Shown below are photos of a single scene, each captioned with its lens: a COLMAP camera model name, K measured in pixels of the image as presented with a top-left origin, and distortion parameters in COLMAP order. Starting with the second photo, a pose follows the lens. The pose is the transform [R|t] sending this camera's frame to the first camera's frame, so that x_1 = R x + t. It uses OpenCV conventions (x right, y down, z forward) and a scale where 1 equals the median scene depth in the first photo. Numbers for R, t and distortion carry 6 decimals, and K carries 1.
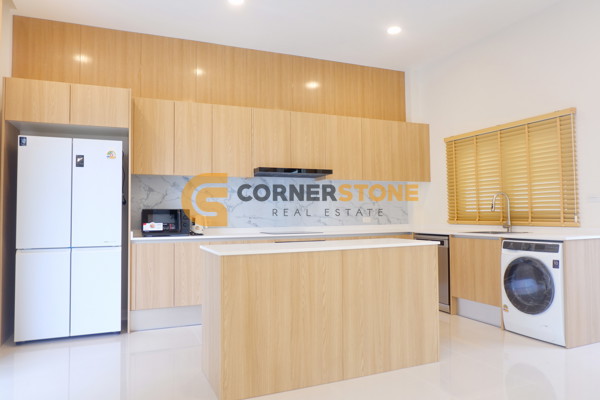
lens RADIAL K [[418.9, 0, 300.0], [0, 418.9, 200.0], [0, 0, 1]] dist [-0.008407, -0.002835]
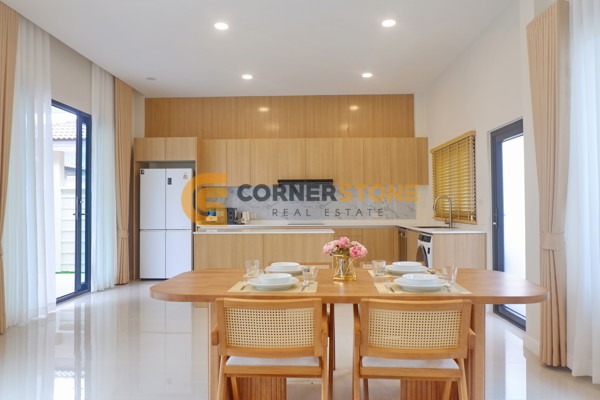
lens RADIAL K [[418.9, 0, 300.0], [0, 418.9, 200.0], [0, 0, 1]] dist [-0.008407, -0.002835]
pose [[0.910230, -0.002216, -0.414097, 0.613166], [0.011391, 0.999741, 0.019689, -0.035626], [0.413946, -0.022639, 0.910020, -0.338205]]
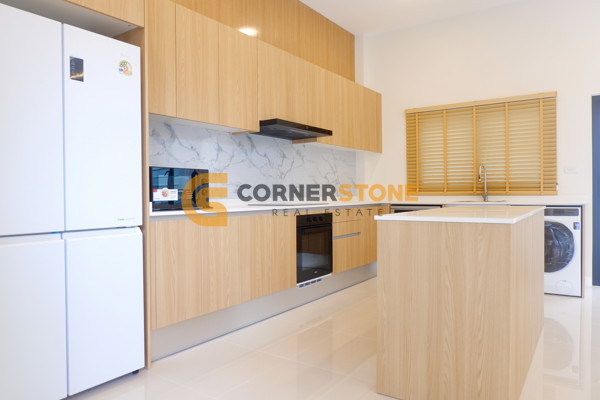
lens RADIAL K [[418.9, 0, 300.0], [0, 418.9, 200.0], [0, 0, 1]] dist [-0.008407, -0.002835]
pose [[0.848942, -0.004685, 0.528465, -0.483628], [-0.020131, 0.998948, 0.041193, 0.038869], [-0.528102, -0.045609, 0.847955, 0.333483]]
